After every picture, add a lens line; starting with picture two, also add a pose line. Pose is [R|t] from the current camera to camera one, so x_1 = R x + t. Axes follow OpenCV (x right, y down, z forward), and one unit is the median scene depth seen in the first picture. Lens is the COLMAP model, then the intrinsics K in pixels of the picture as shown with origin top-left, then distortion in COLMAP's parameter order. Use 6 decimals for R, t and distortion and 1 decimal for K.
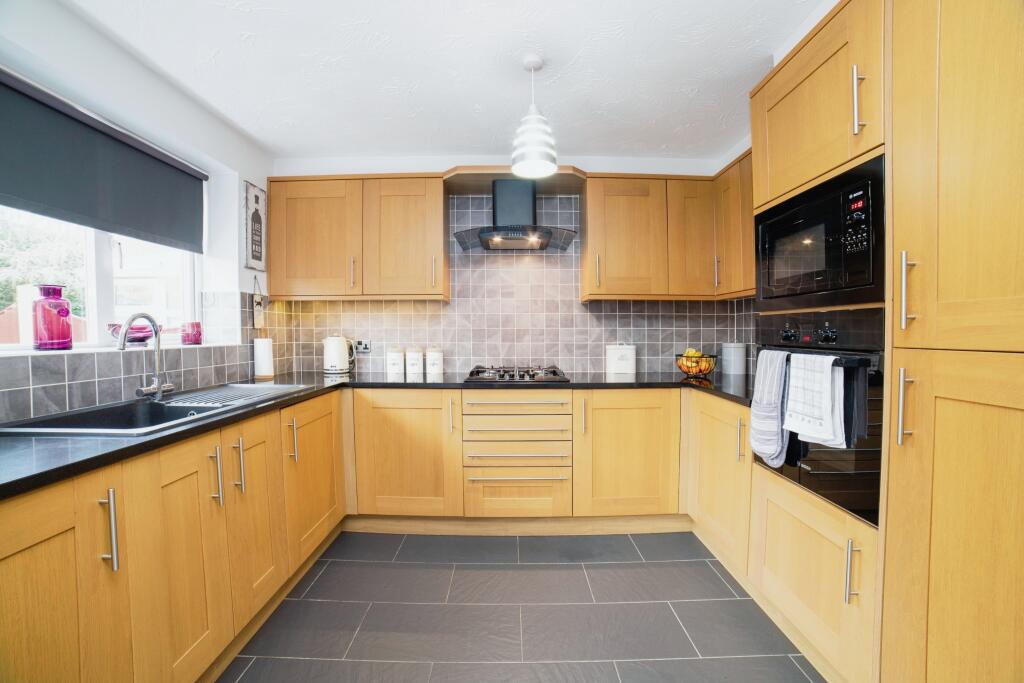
lens RADIAL K [[423.8, 0, 512.0], [0, 423.8, 341.5], [0, 0, 1]] dist [-0.089835, 0.032661]
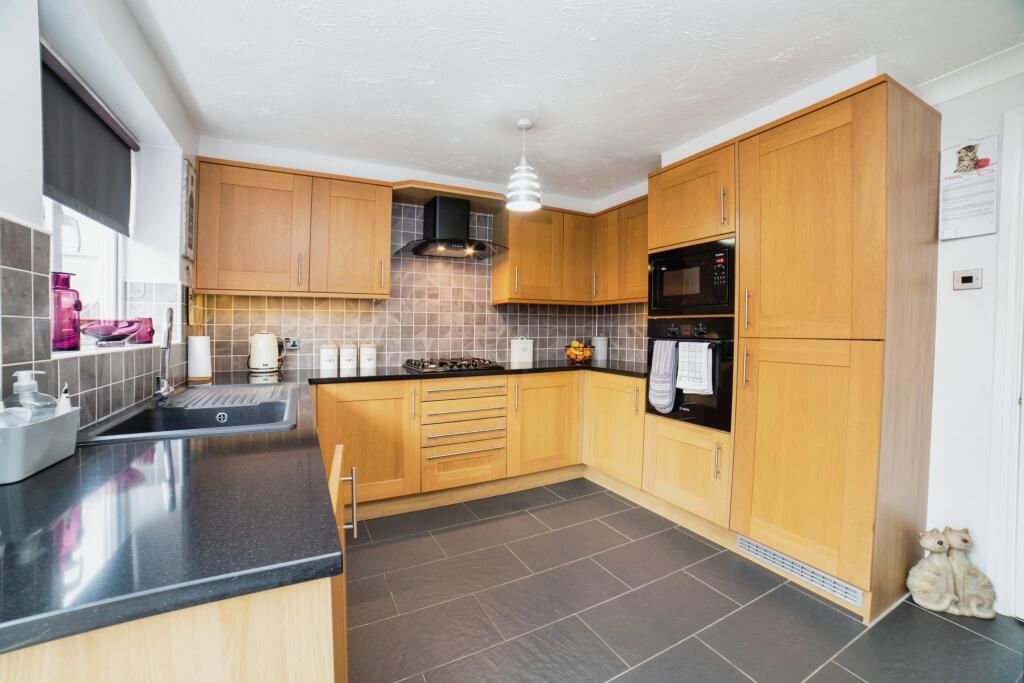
lens RADIAL K [[423.8, 0, 512.0], [0, 423.8, 341.5], [0, 0, 1]] dist [-0.089835, 0.032661]
pose [[0.883879, -0.012844, 0.467539, -0.391792], [0.009119, 0.999906, 0.010229, 0.001823], [-0.467626, -0.004778, 0.883913, -0.104358]]
